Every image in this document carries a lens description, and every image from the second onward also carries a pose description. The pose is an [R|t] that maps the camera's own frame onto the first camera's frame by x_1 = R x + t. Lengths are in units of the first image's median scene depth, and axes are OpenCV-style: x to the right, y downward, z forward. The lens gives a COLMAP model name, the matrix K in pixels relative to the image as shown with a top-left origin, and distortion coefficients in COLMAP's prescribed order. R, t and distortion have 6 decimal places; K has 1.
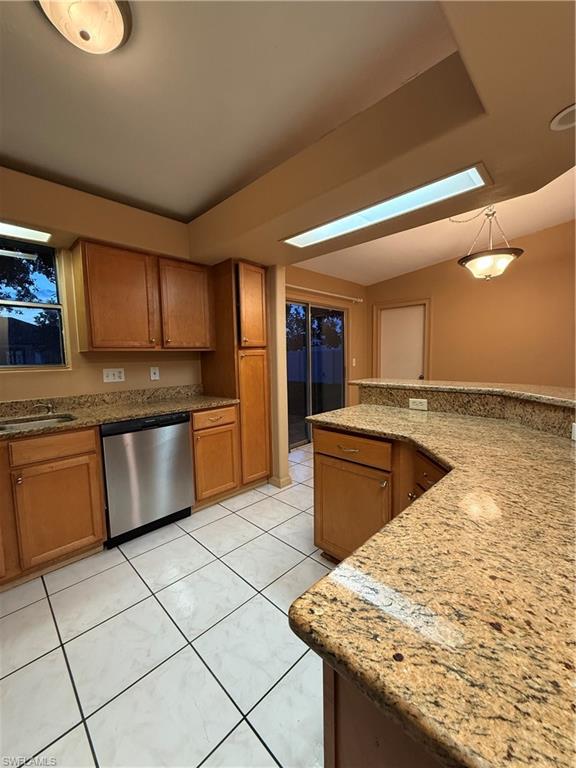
lens RADIAL K [[304.5, 0, 288.9], [0, 304.5, 381.3], [0, 0, 1]] dist [0.002308, 0.000240]
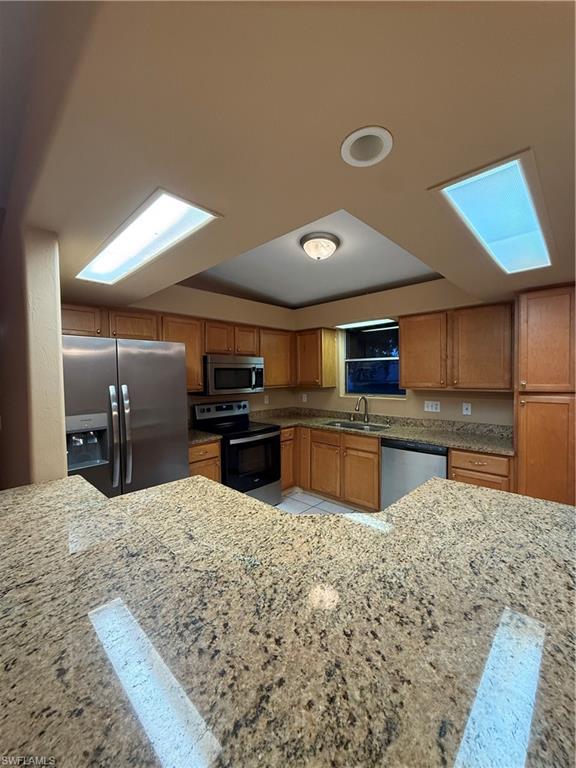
lens RADIAL K [[304.5, 0, 289.0], [0, 304.5, 385.9], [0, 0, 1]] dist [0.002308, 0.000240]
pose [[0.023351, 0.057676, -0.998062, 0.744740], [-0.075769, 0.995565, 0.055759, -0.140867], [0.996852, 0.074320, 0.027618, 0.368407]]
